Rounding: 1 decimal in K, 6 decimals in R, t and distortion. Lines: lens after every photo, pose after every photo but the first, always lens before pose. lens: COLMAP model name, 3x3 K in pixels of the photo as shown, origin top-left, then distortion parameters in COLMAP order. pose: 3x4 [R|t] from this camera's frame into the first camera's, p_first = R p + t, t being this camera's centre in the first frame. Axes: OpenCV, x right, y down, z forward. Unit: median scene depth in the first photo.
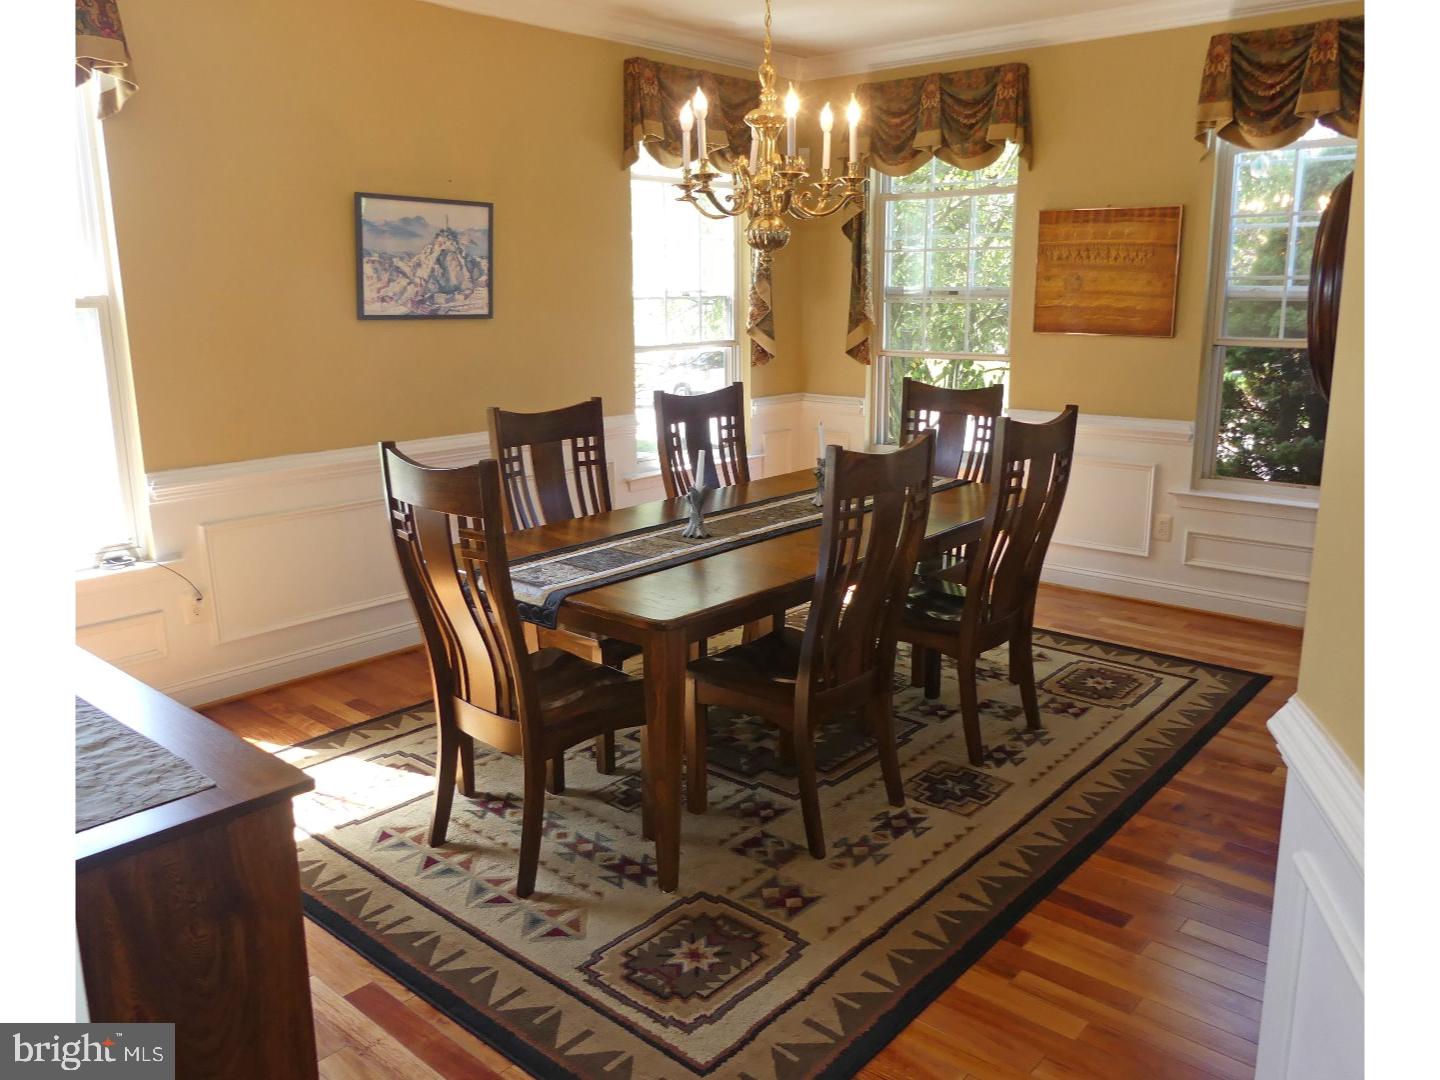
lens RADIAL K [[1109.2, 0, 720.0], [0, 1109.2, 540.0], [0, 0, 1]] dist [-0.044191, -0.002670]
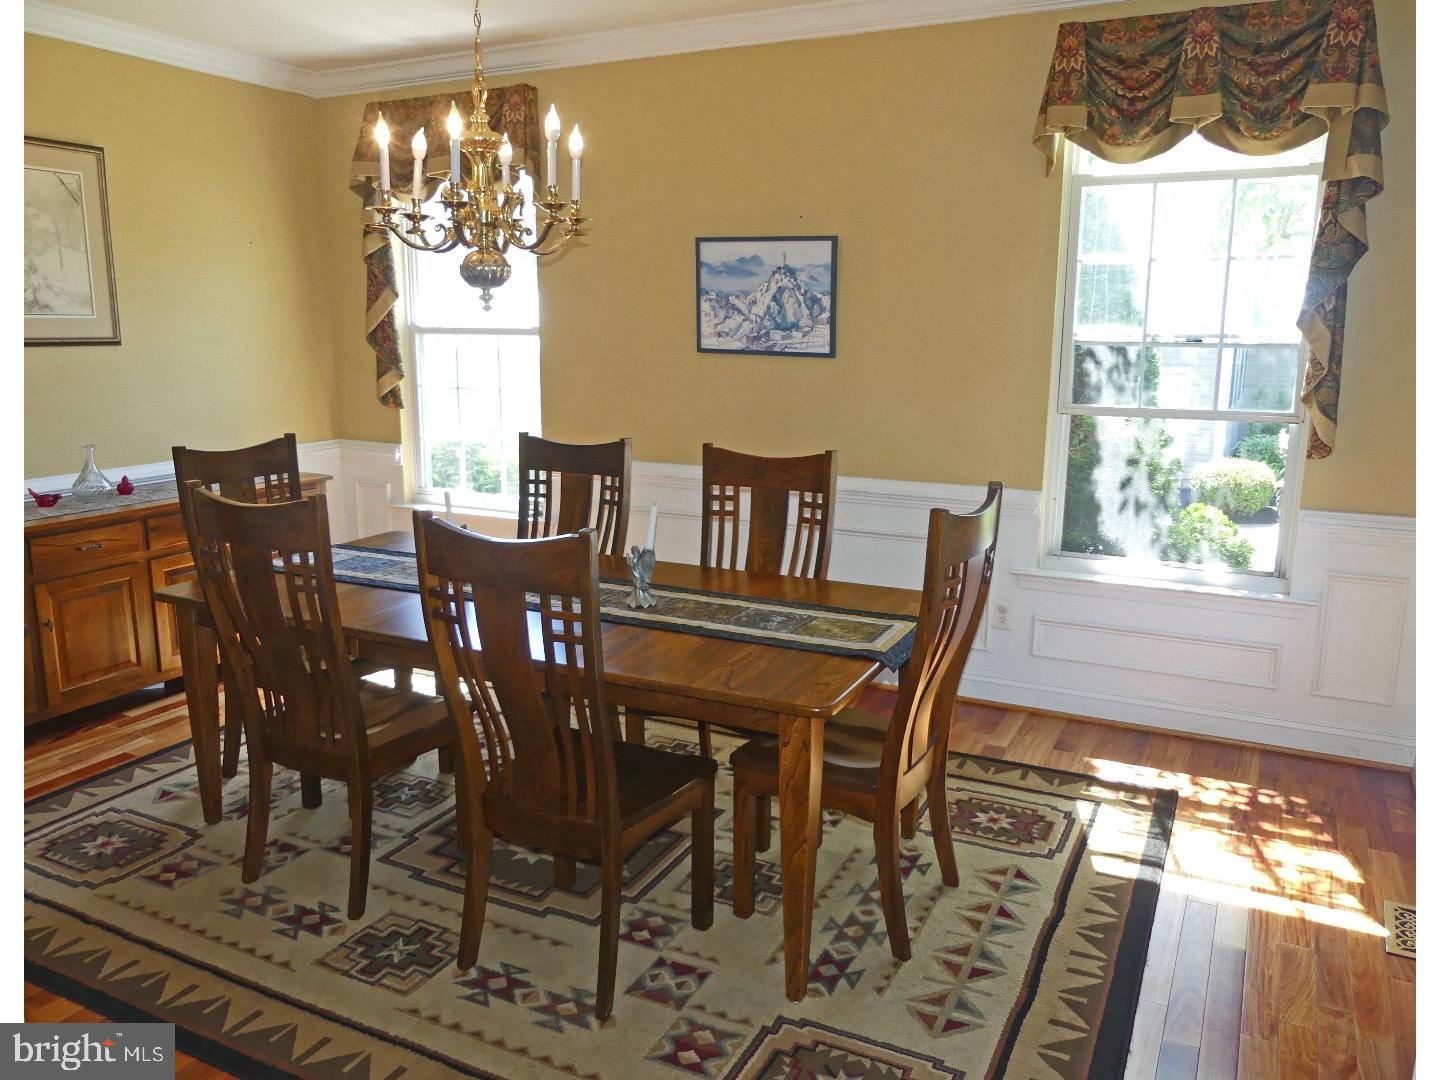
lens RADIAL K [[1068.9, 0, 720.0], [0, 1068.9, 540.0], [0, 0, 1]] dist [-0.018792, -0.002323]
pose [[0.248192, 0.199240, -0.948000, 0.719714], [-0.219870, 0.964666, 0.145180, -0.173318], [0.943429, 0.172404, 0.283229, 0.726496]]
